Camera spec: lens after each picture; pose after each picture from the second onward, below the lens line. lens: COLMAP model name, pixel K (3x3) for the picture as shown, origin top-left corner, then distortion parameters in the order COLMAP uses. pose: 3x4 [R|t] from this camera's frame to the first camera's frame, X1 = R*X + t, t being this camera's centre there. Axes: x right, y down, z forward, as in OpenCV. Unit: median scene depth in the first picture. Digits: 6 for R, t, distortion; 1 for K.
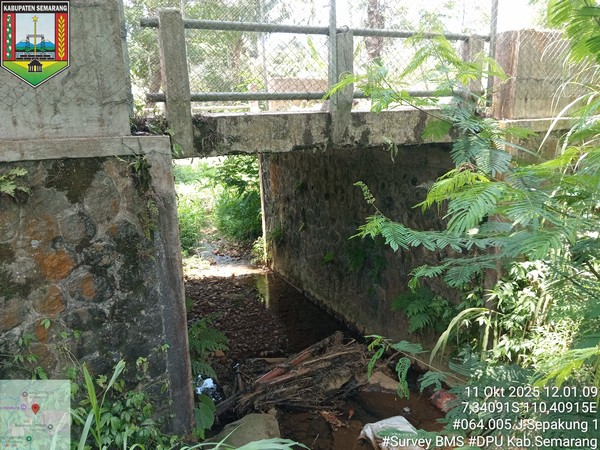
lens RADIAL K [[453.0, 0, 300.0], [0, 453.0, 225.0], [0, 0, 1]] dist [0.056344, -0.140308]
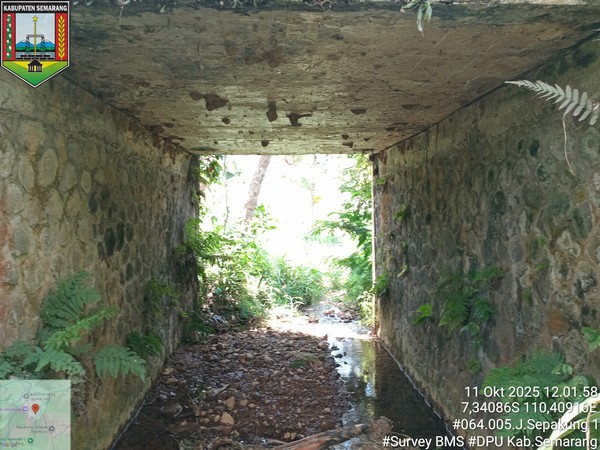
lens RADIAL K [[453.0, 0, 300.0], [0, 453.0, 225.0], [0, 0, 1]] dist [0.056344, -0.140308]
pose [[0.909013, 0.041386, -0.414708, 0.279044], [-0.125687, 0.975952, -0.178102, 0.151508], [0.397364, 0.214020, 0.892355, 0.532055]]
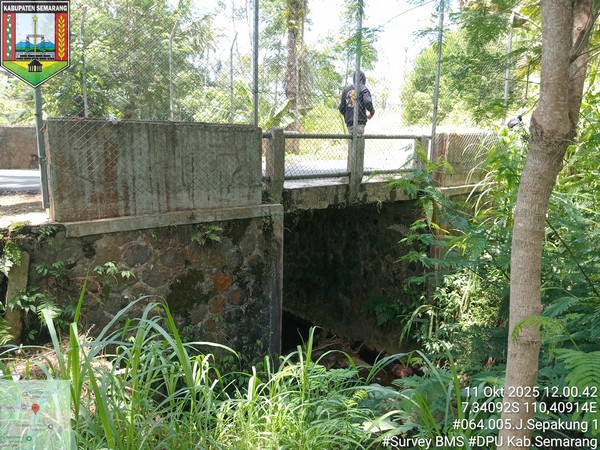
lens RADIAL K [[453.0, 0, 300.0], [0, 453.0, 225.0], [0, 0, 1]] dist [0.056344, -0.140308]
pose [[0.968373, -0.000140, 0.249508, -0.429106], [0.011964, 0.998876, -0.045874, -0.027060], [-0.249221, 0.047408, 0.967285, -0.428753]]
